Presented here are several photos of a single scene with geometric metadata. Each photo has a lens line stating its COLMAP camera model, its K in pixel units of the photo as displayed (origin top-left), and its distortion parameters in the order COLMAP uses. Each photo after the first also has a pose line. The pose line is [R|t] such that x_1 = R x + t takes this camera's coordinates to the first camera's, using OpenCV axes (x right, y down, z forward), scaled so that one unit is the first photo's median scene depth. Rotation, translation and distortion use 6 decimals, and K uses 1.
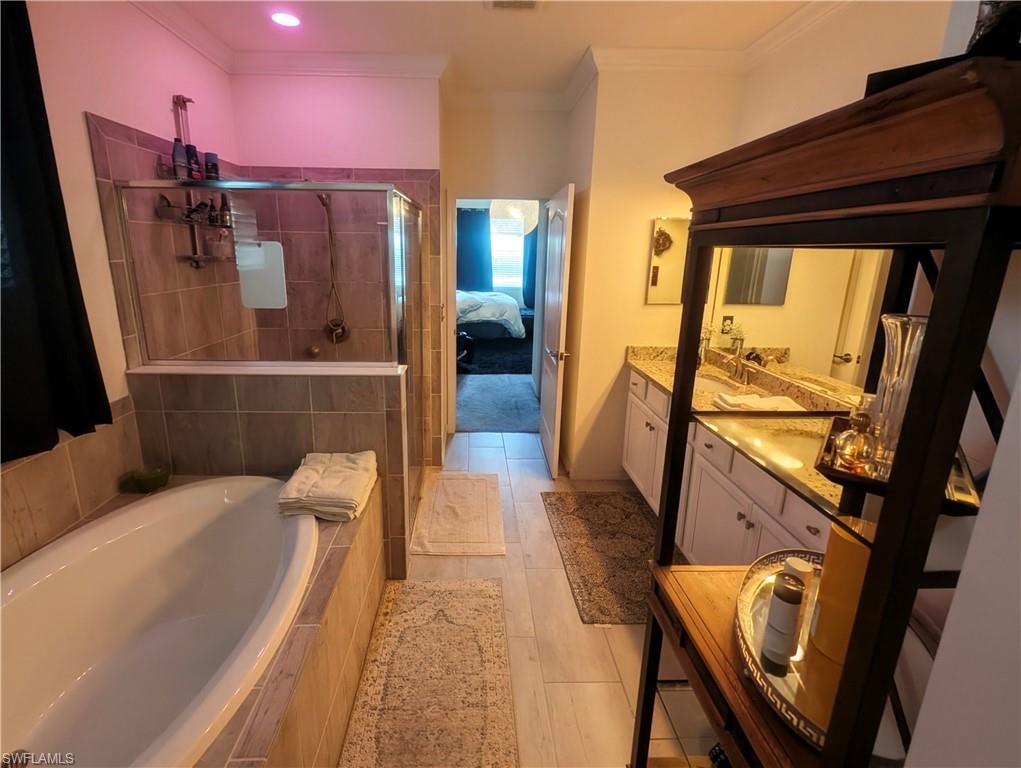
lens RADIAL K [[404.7, 0, 510.5], [0, 404.7, 384.0], [0, 0, 1]] dist [0.000458, -0.000139]
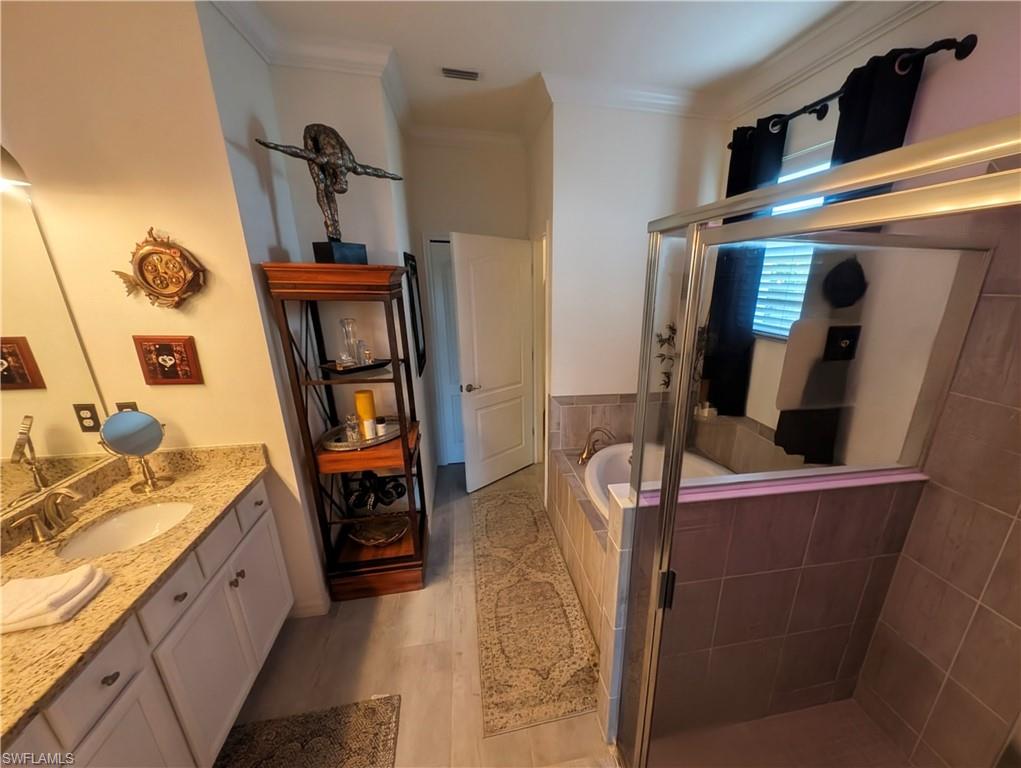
lens RADIAL K [[404.7, 0, 510.5], [0, 404.7, 384.0], [0, 0, 1]] dist [0.000458, -0.000139]
pose [[-0.999315, -0.018143, -0.032244, -0.043785], [-0.032867, 0.835525, 0.548469, -0.627953], [0.016990, 0.549153, -0.835549, 1.529127]]
